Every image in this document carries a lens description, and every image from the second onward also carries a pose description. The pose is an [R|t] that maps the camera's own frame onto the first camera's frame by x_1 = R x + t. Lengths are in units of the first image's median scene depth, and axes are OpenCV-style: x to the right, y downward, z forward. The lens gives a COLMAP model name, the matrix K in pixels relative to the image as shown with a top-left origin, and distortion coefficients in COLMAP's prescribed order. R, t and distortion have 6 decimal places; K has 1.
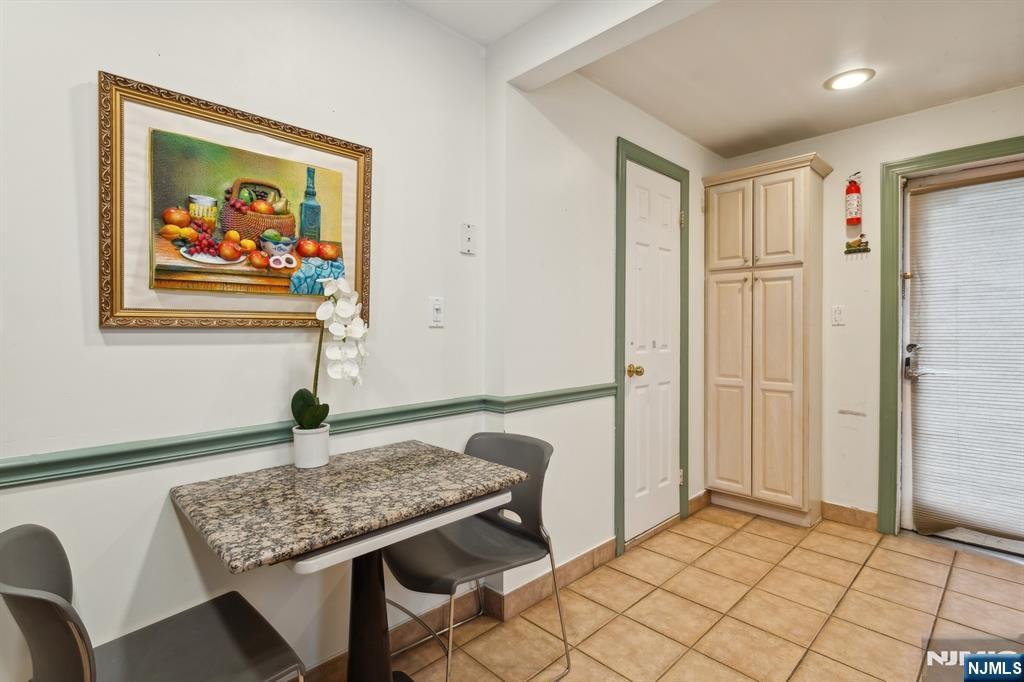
lens RADIAL K [[488.8, 0, 515.1], [0, 488.8, 331.9], [0, 0, 1]] dist [0.001775, 0.000972]
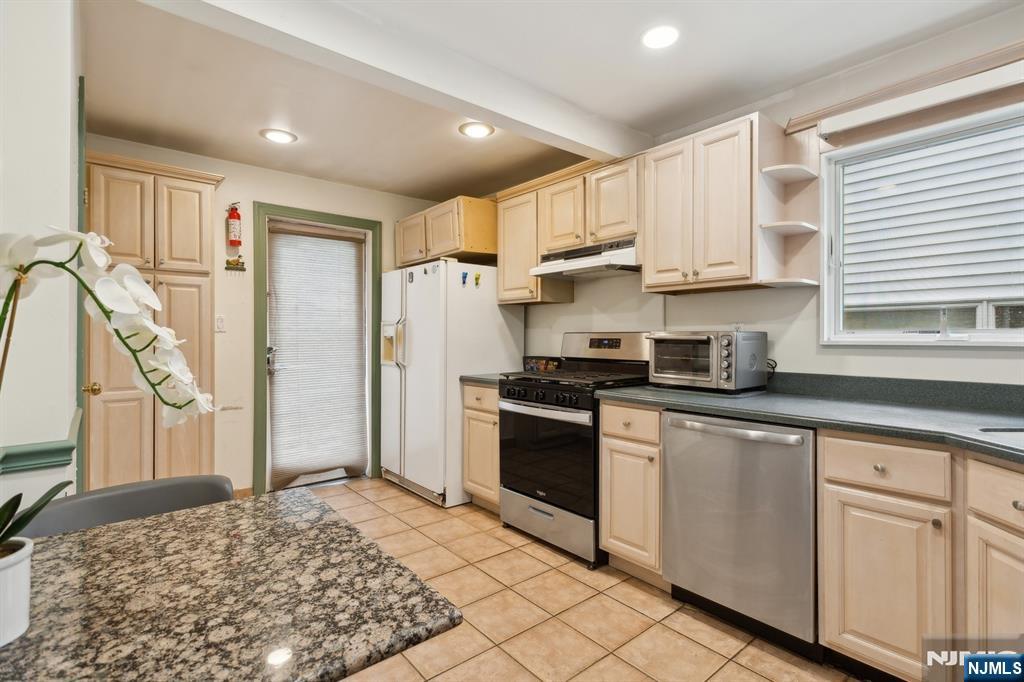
lens RADIAL K [[488.8, 0, 513.8], [0, 488.8, 337.3], [0, 0, 1]] dist [0.001775, 0.000972]
pose [[0.074304, -0.001675, 0.997234, -0.936559], [0.008408, 0.999964, 0.001053, 0.006358], [-0.997200, 0.008306, 0.074316, 0.568624]]
